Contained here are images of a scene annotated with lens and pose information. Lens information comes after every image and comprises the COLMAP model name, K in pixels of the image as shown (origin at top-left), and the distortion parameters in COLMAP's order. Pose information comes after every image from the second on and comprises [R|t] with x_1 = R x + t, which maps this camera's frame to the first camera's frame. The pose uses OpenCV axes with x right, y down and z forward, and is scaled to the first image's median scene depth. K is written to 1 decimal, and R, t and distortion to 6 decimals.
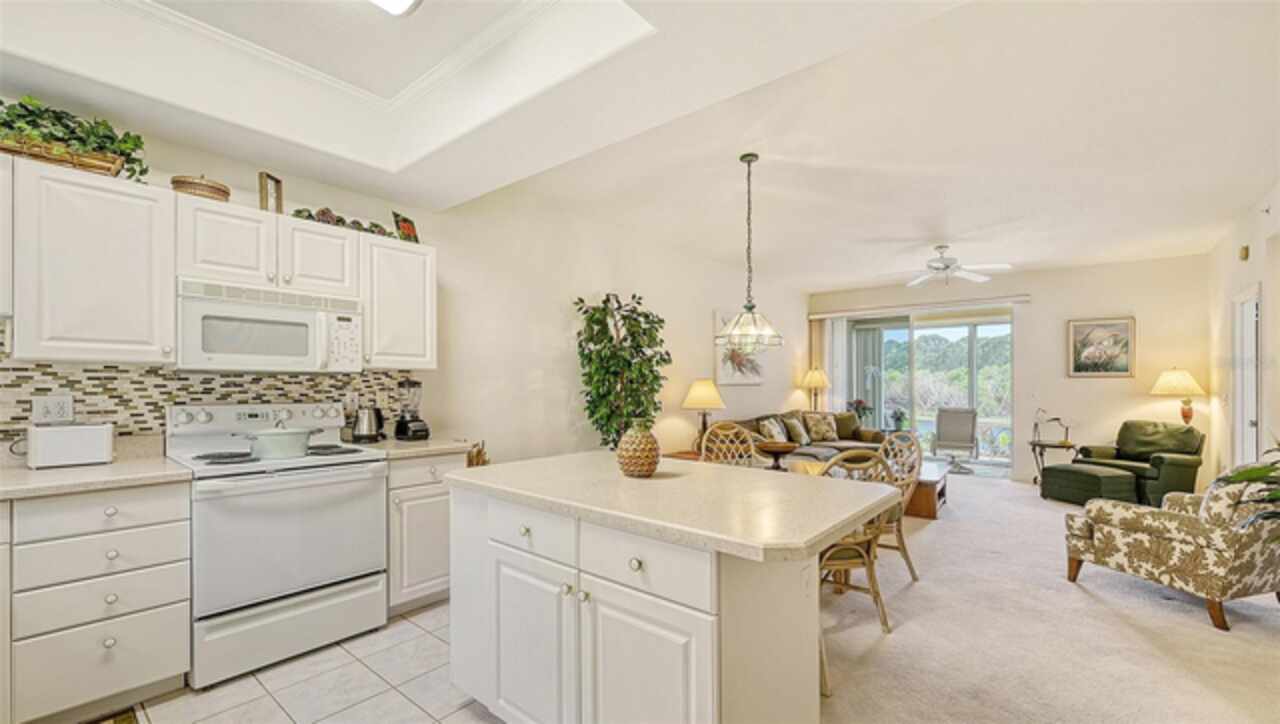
lens RADIAL K [[520.5, 0, 622.6], [0, 520.5, 384.4], [0, 0, 1]] dist [-0.001900, -0.000350]
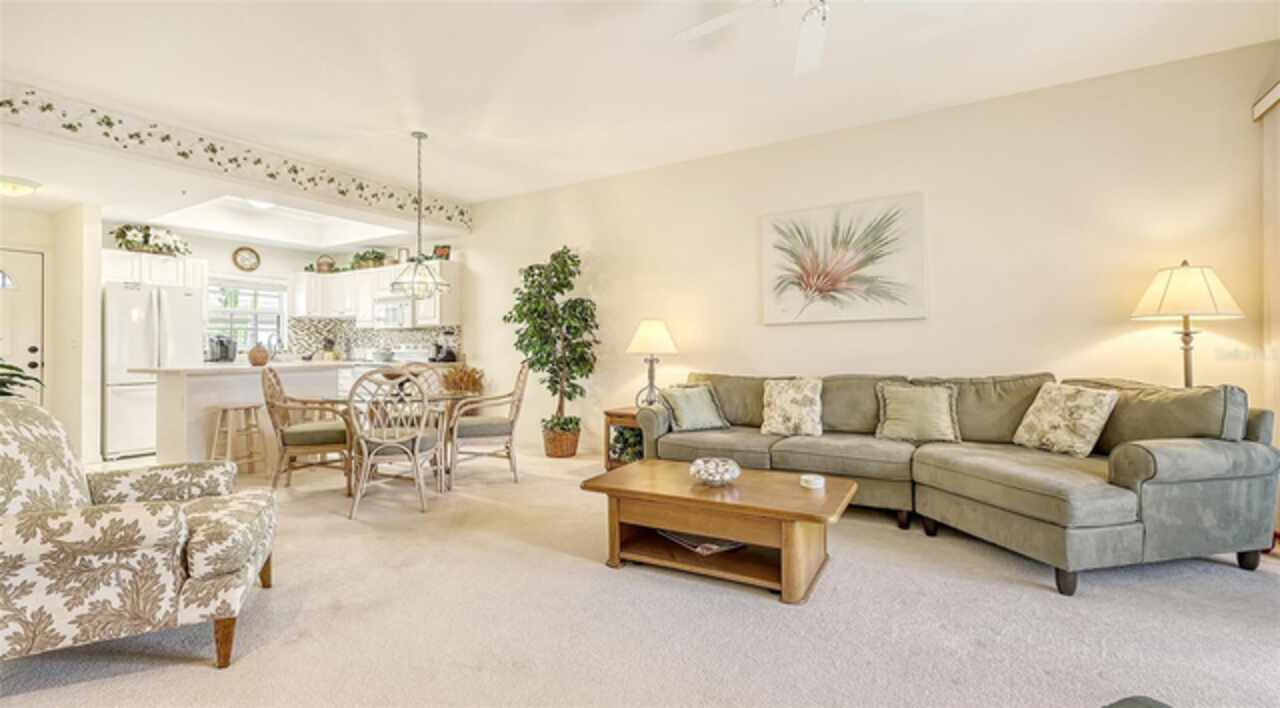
lens RADIAL K [[550.8, 0, 640.0], [0, 550.8, 354.0], [0, 0, 1]] dist [-0.000576, -0.000036]
pose [[0.156346, 0.011054, -0.987641, 0.886239], [0.009432, 0.999875, 0.012684, 0.029736], [0.987657, -0.011299, 0.156222, 0.731671]]
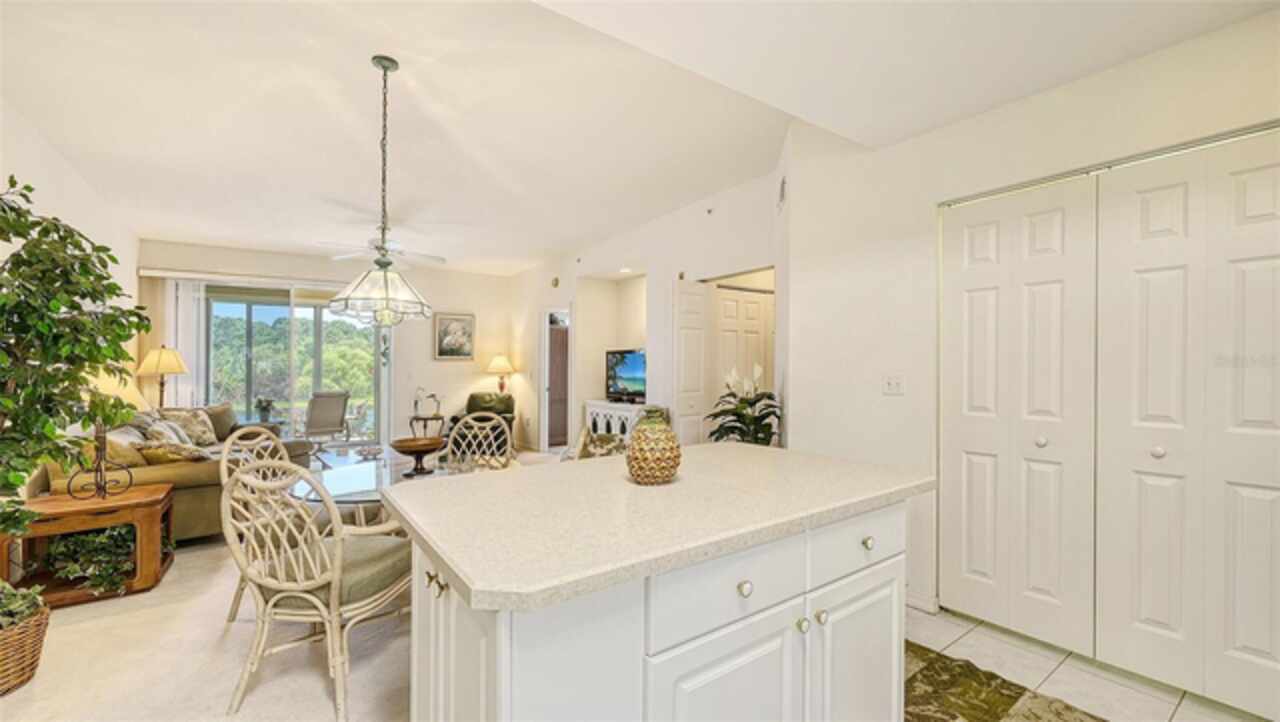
lens RADIAL K [[528.7, 0, 625.4], [0, 528.7, 328.2], [0, 0, 1]] dist [0.024538, -0.000016]
pose [[0.254503, 0.063049, 0.965015, -0.228676], [0.010756, 0.997626, -0.068016, 0.000846], [-0.967012, 0.027690, 0.253221, 0.267582]]
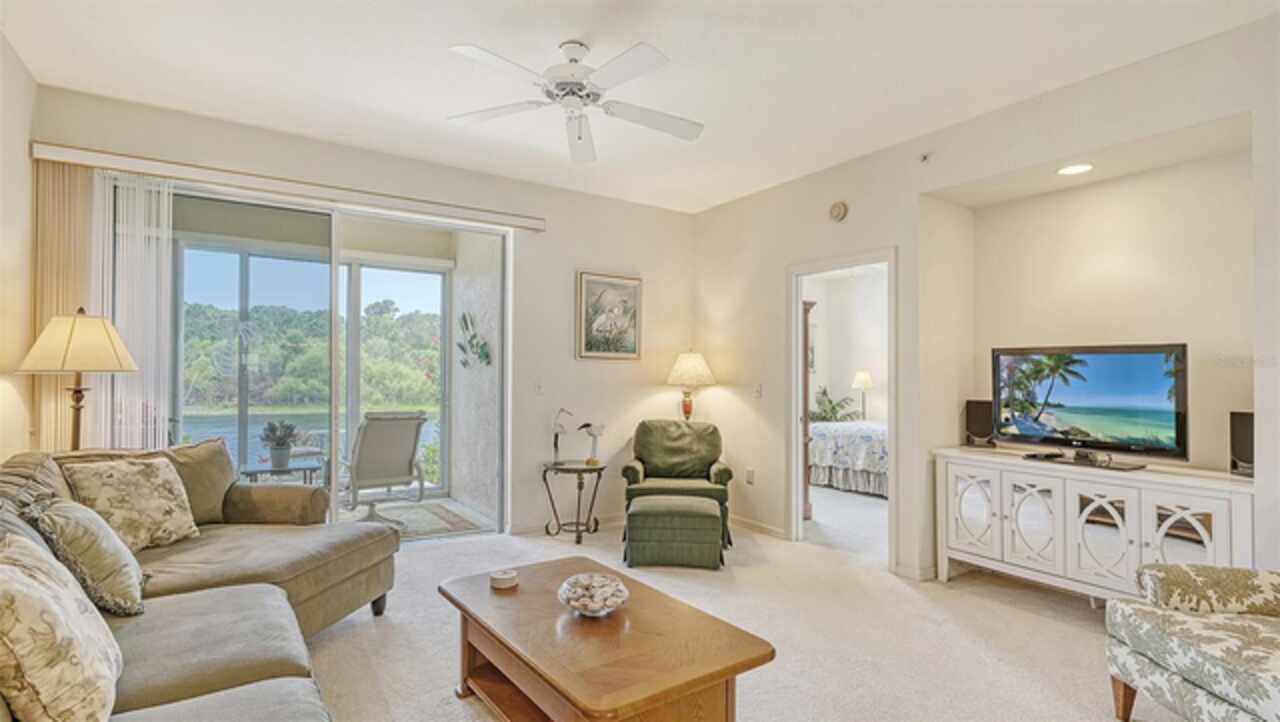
lens RADIAL K [[624.9, 0, 635.5], [0, 624.9, 342.8], [0, 0, 1]] dist [0.015254, 0.000781]
pose [[0.281341, 0.047520, 0.958431, 0.126389], [-0.015115, 0.998869, -0.045088, 0.001306], [-0.959489, -0.001802, 0.281741, 0.734280]]
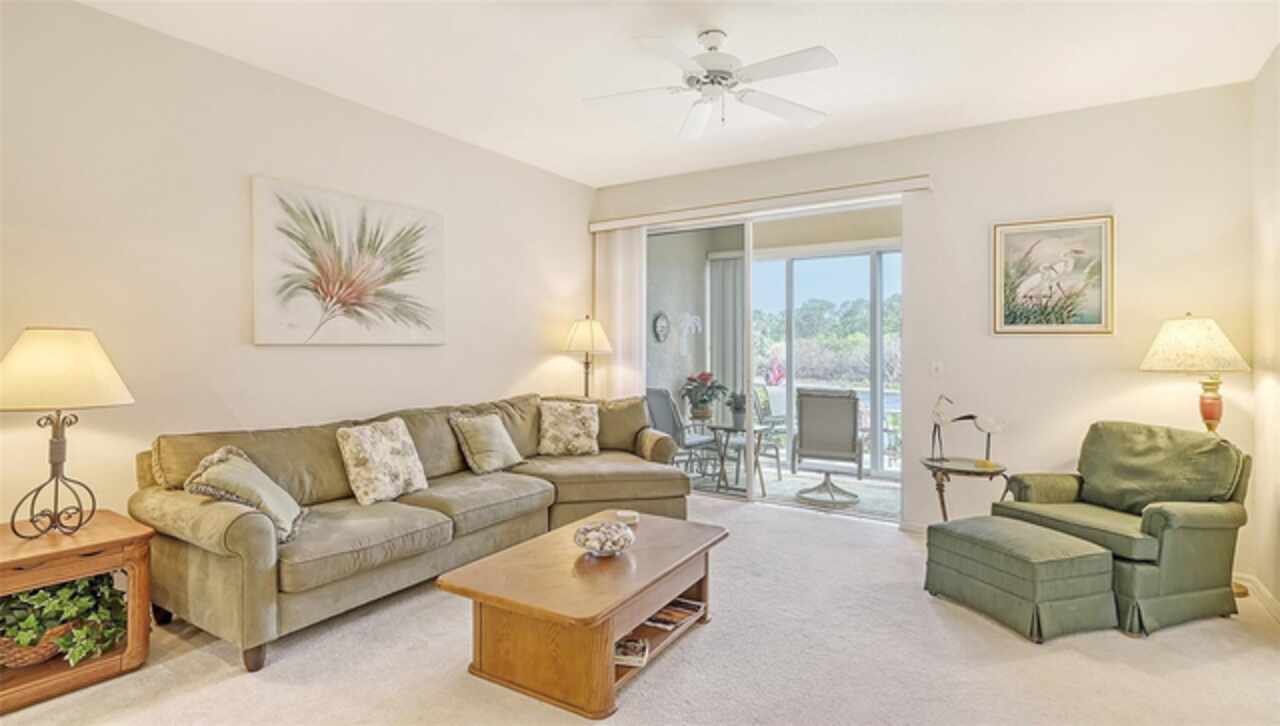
lens RADIAL K [[624.9, 0, 635.5], [0, 624.9, 344.8], [0, 0, 1]] dist [0.015254, 0.000781]
pose [[0.992157, 0.006365, 0.124837, 0.438268], [-0.005611, 0.999964, -0.006392, 0.002908], [-0.124873, 0.005641, 0.992157, 0.438138]]
